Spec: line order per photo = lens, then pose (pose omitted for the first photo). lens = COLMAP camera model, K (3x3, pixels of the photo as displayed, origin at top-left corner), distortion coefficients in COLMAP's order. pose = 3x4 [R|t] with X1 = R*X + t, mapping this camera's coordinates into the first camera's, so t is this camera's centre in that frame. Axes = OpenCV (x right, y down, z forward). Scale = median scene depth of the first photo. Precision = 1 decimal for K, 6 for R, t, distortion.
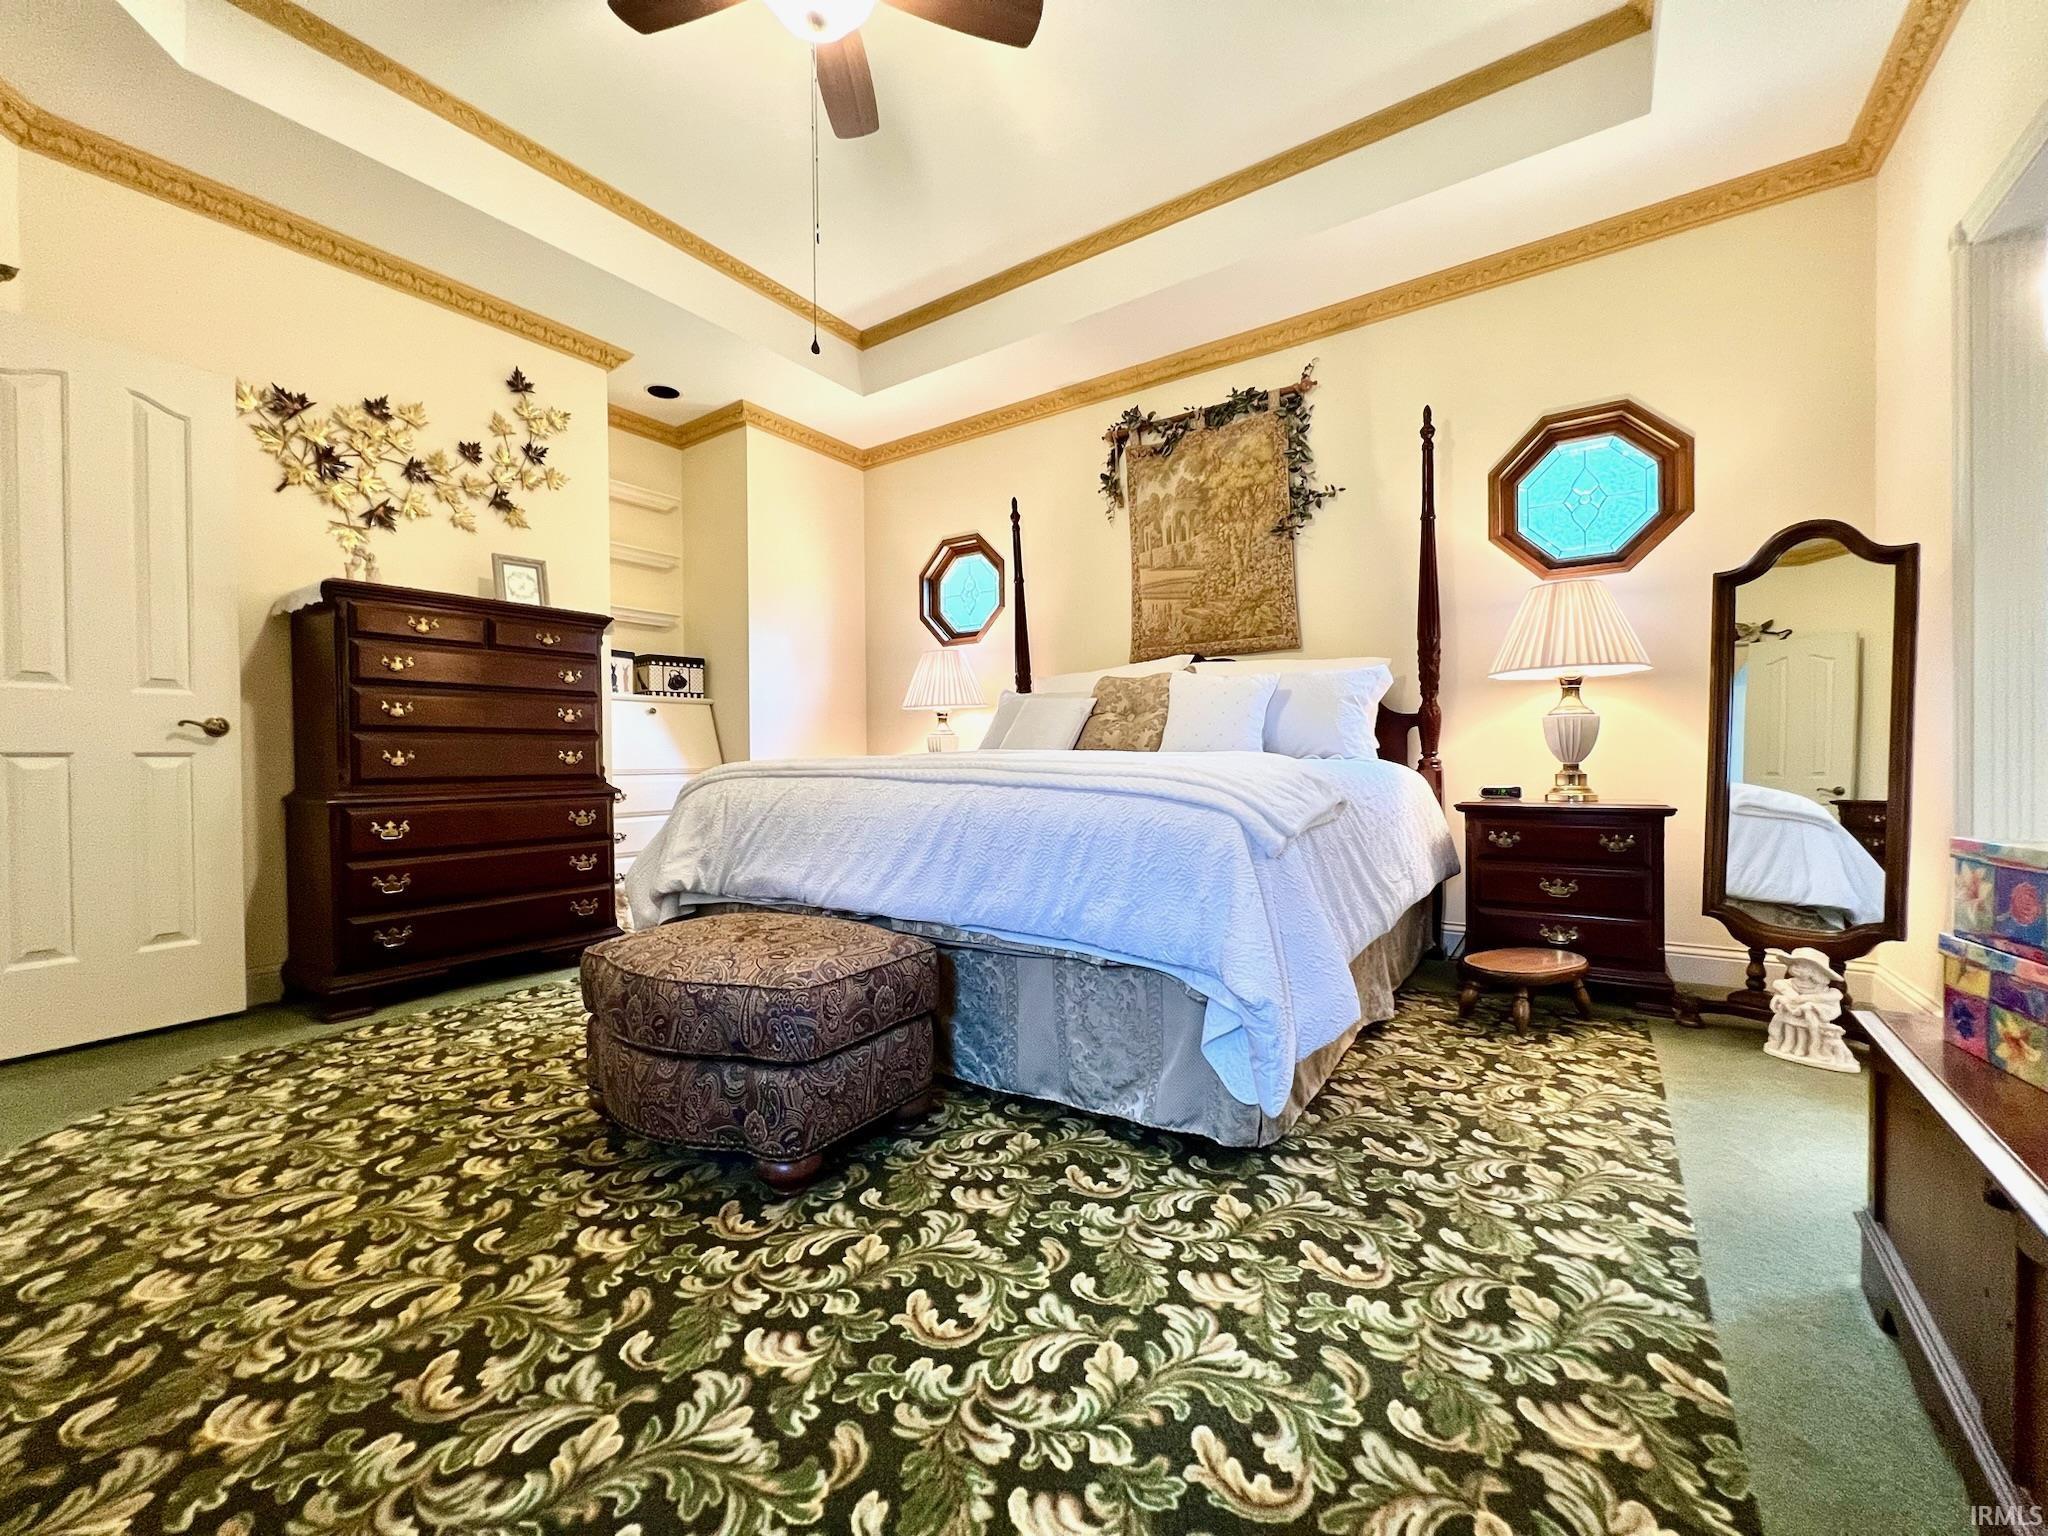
lens RADIAL K [[821.3, 0, 1018.9], [0, 821.3, 766.8], [0, 0, 1]] dist [-0.001242, -0.000473]
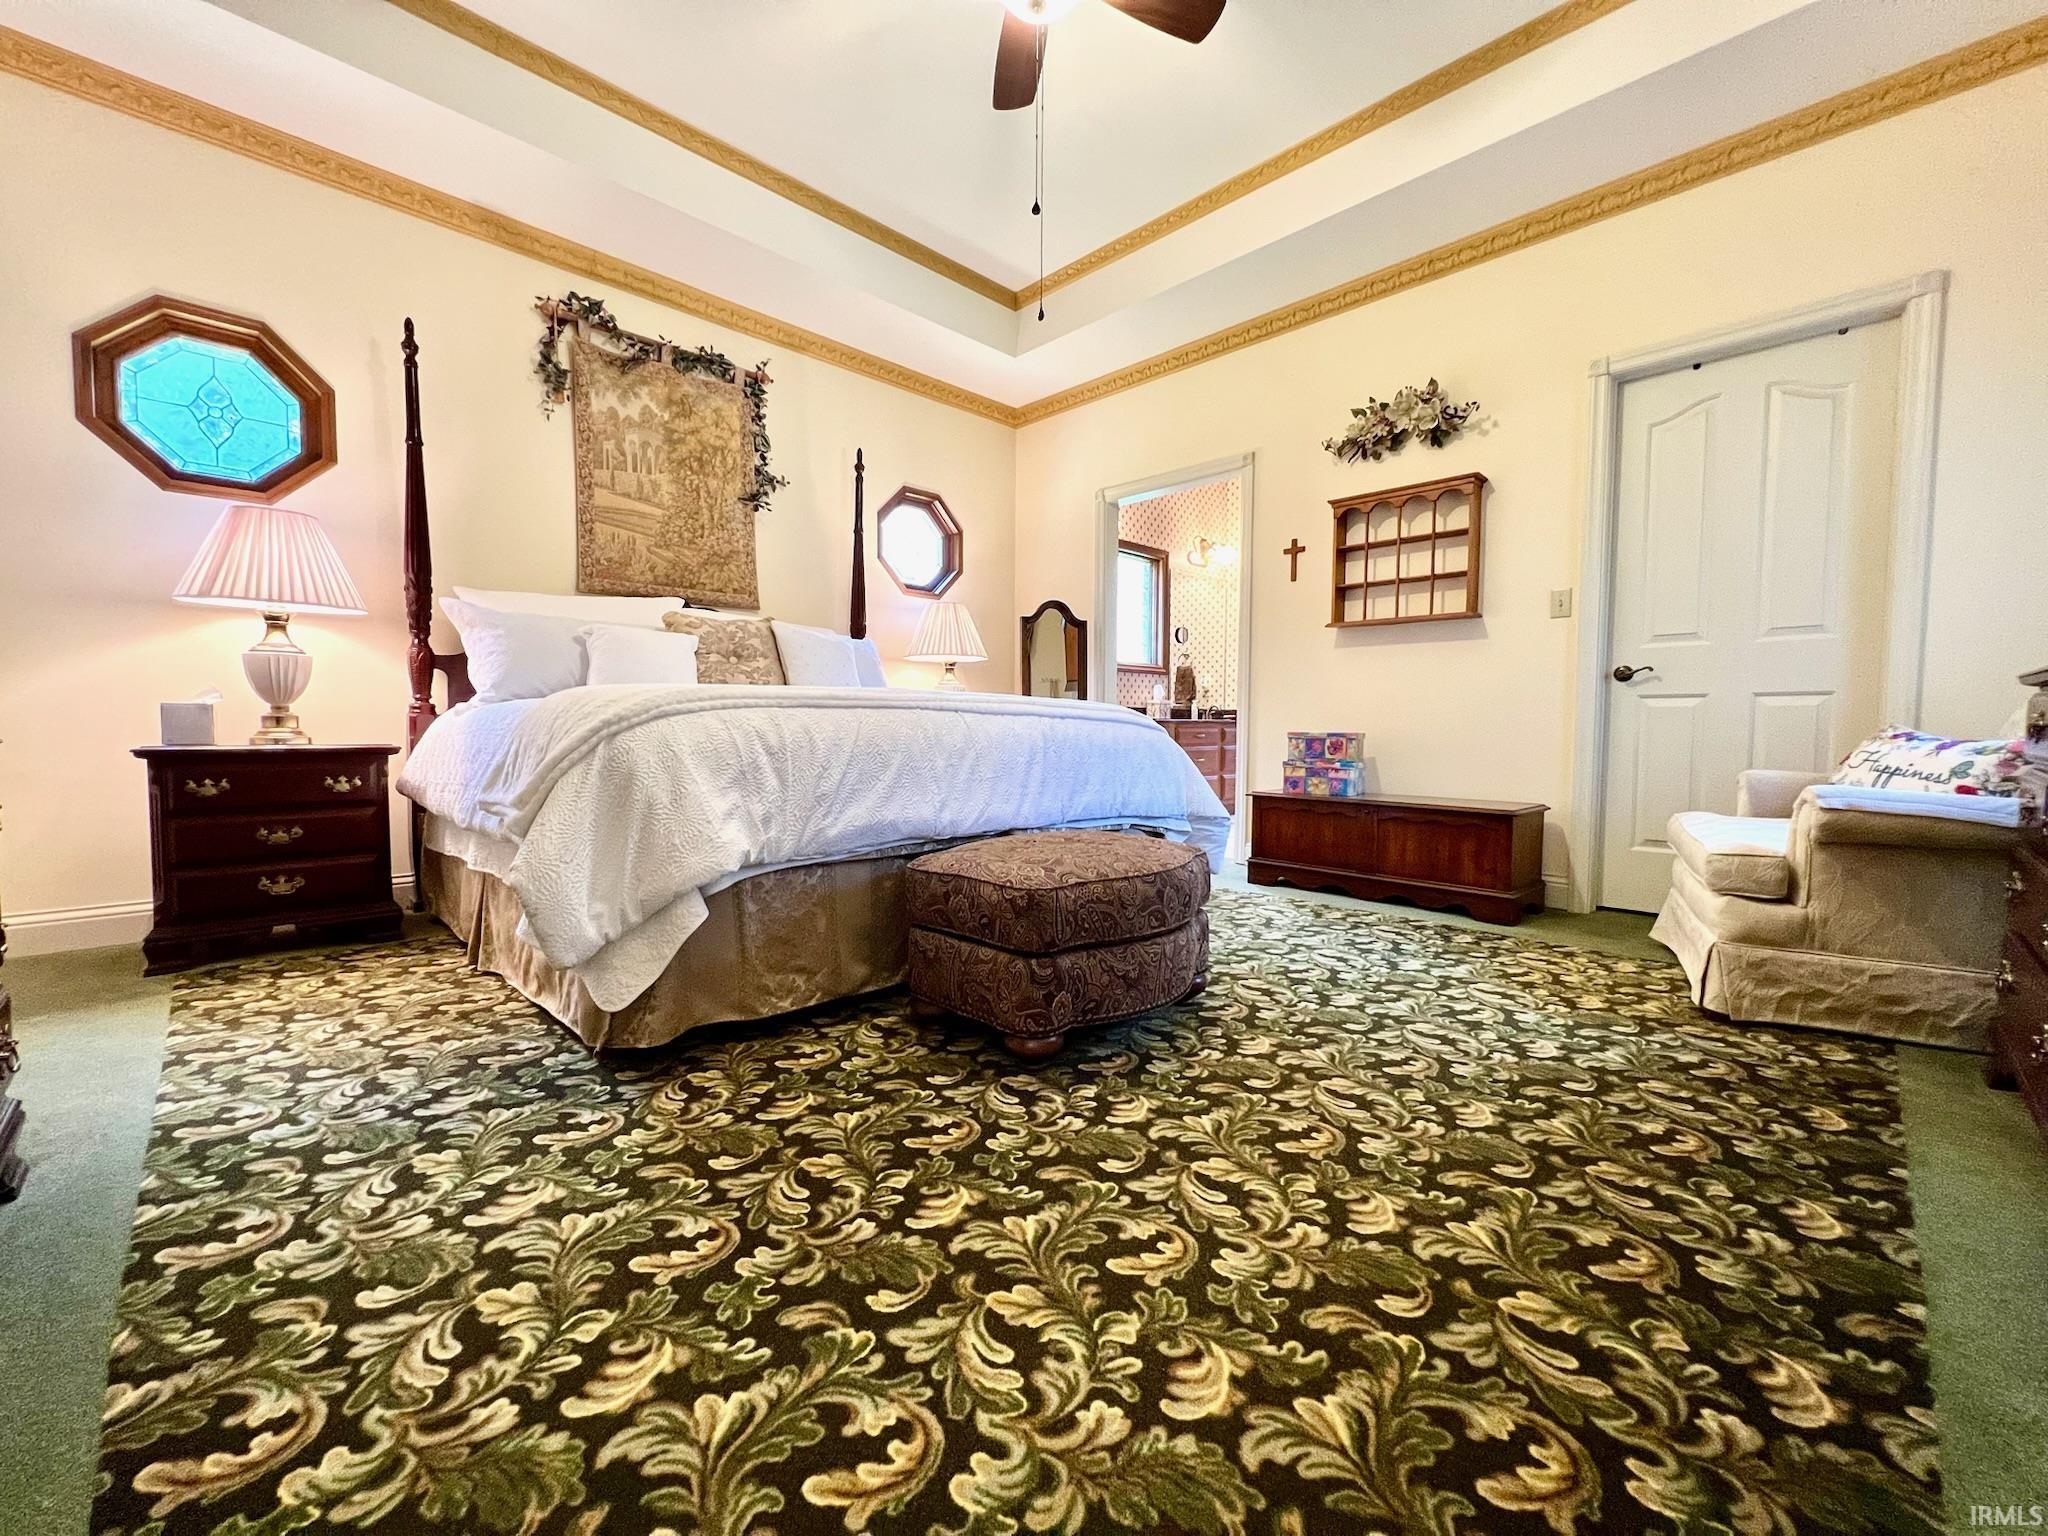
lens RADIAL K [[821.3, 0, 1018.9], [0, 821.3, 766.8], [0, 0, 1]] dist [-0.001242, -0.000473]
pose [[0.187885, -0.043723, 0.981217, -0.736194], [0.000224, 0.999011, 0.044473, 0.022836], [-0.982191, -0.008136, 0.187709, 0.442056]]
